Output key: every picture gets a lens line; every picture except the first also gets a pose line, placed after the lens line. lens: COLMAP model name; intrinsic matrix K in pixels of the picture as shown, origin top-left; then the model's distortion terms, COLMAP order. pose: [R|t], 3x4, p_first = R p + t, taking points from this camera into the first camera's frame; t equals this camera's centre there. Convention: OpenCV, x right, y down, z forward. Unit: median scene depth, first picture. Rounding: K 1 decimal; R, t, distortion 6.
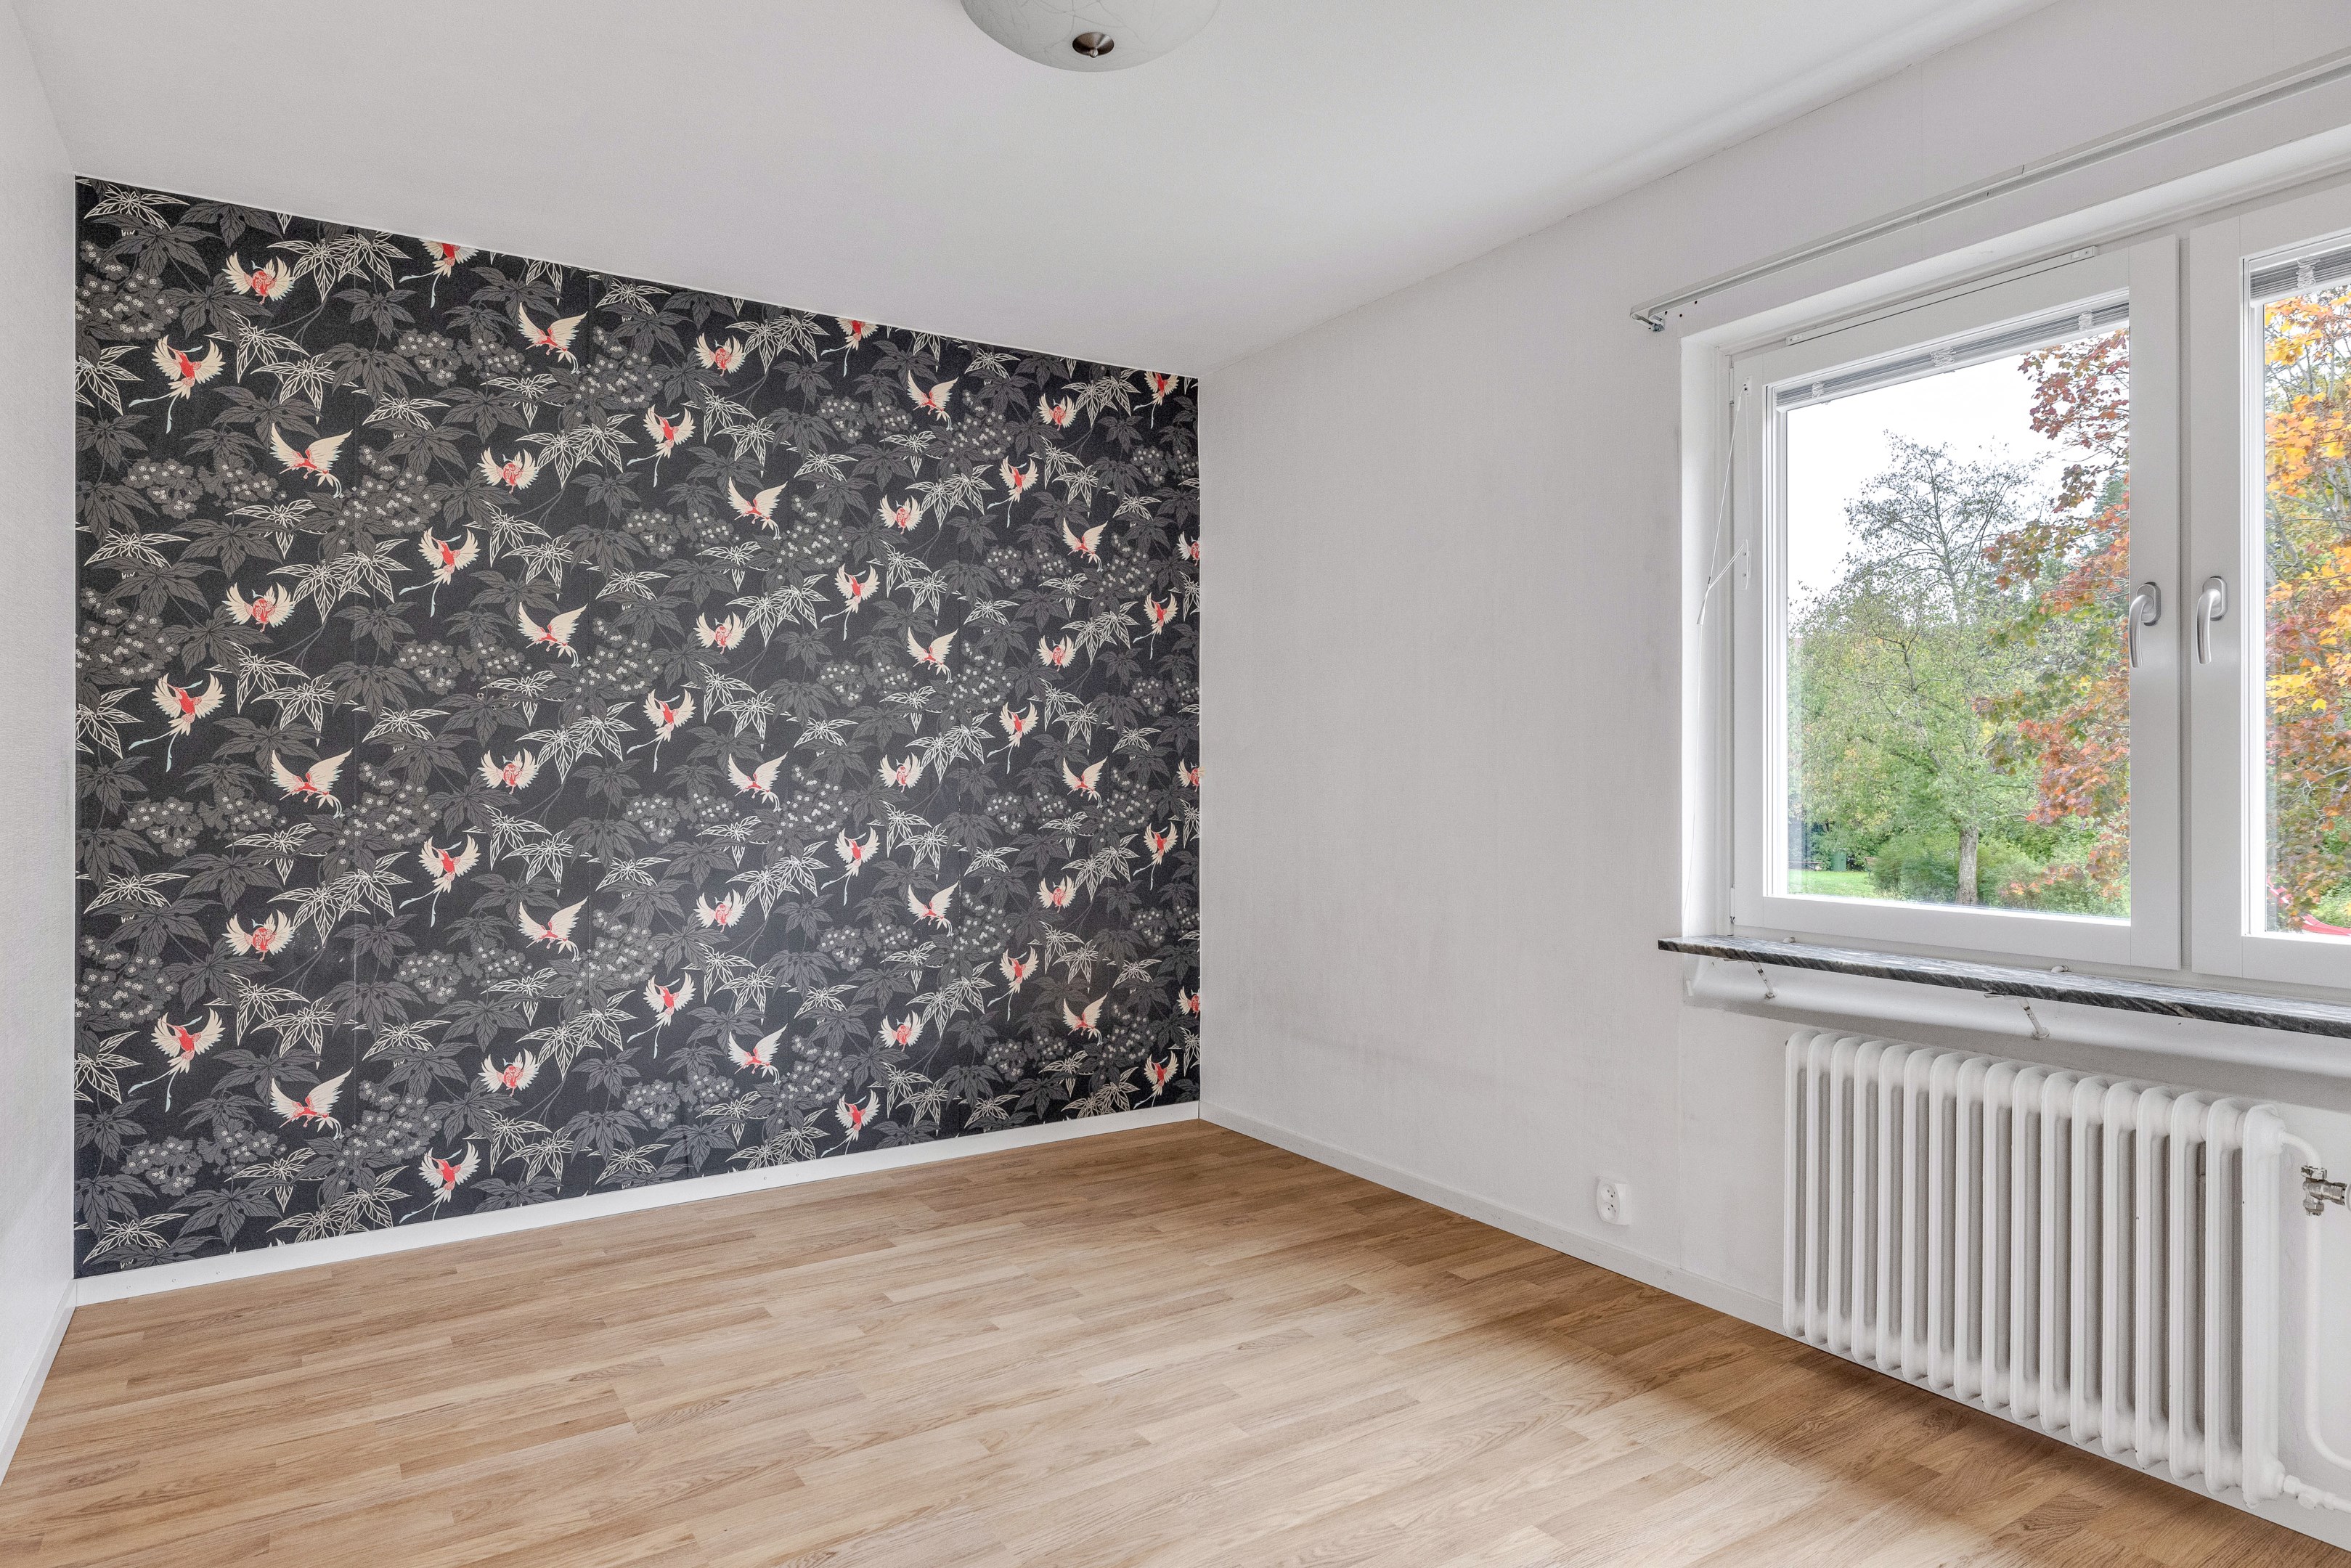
lens RADIAL K [[1363.7, 0, 1141.1], [0, 1363.7, 773.4], [0, 0, 1]] dist [-0.002108, 0.000134]
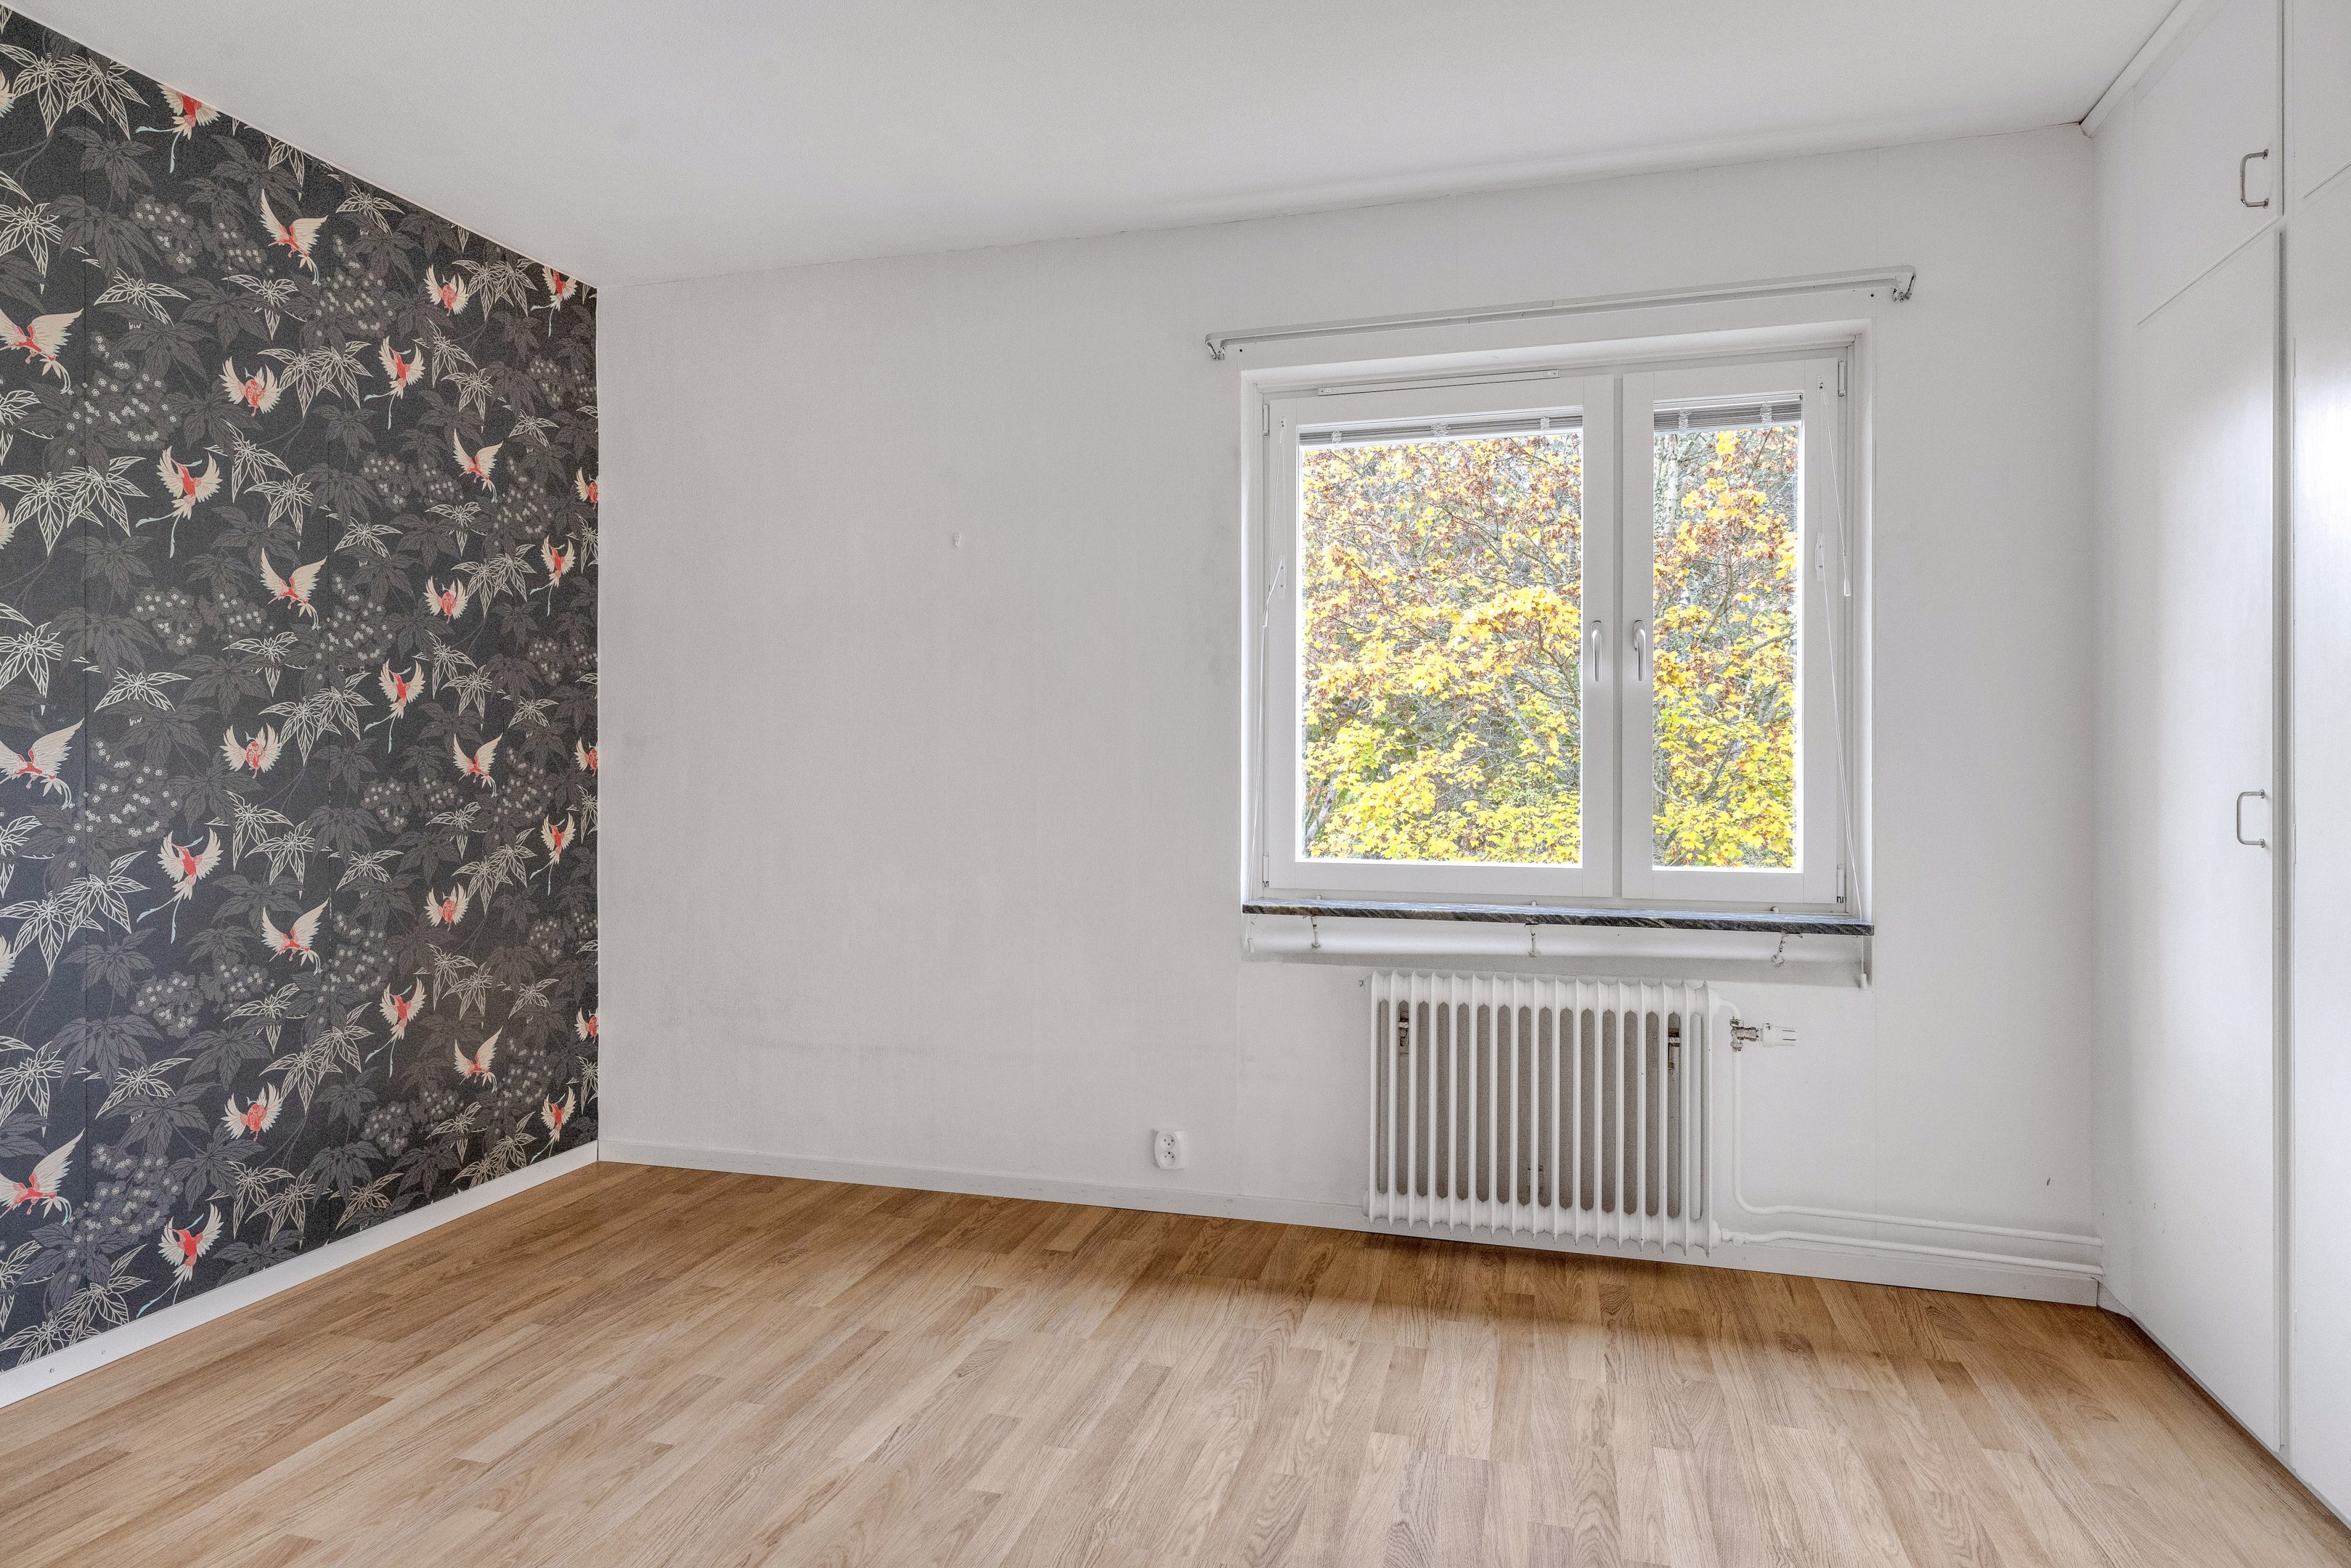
lens RADIAL K [[1367.7, 0, 1164.9], [0, 1367.7, 764.8], [0, 0, 1]] dist [-0.002475, 0.000277]
pose [[0.740265, 0.000947, 0.672315, -0.307370], [-0.003538, 0.999991, 0.002488, 0.003312], [-0.672306, -0.004220, 0.740261, 0.152590]]
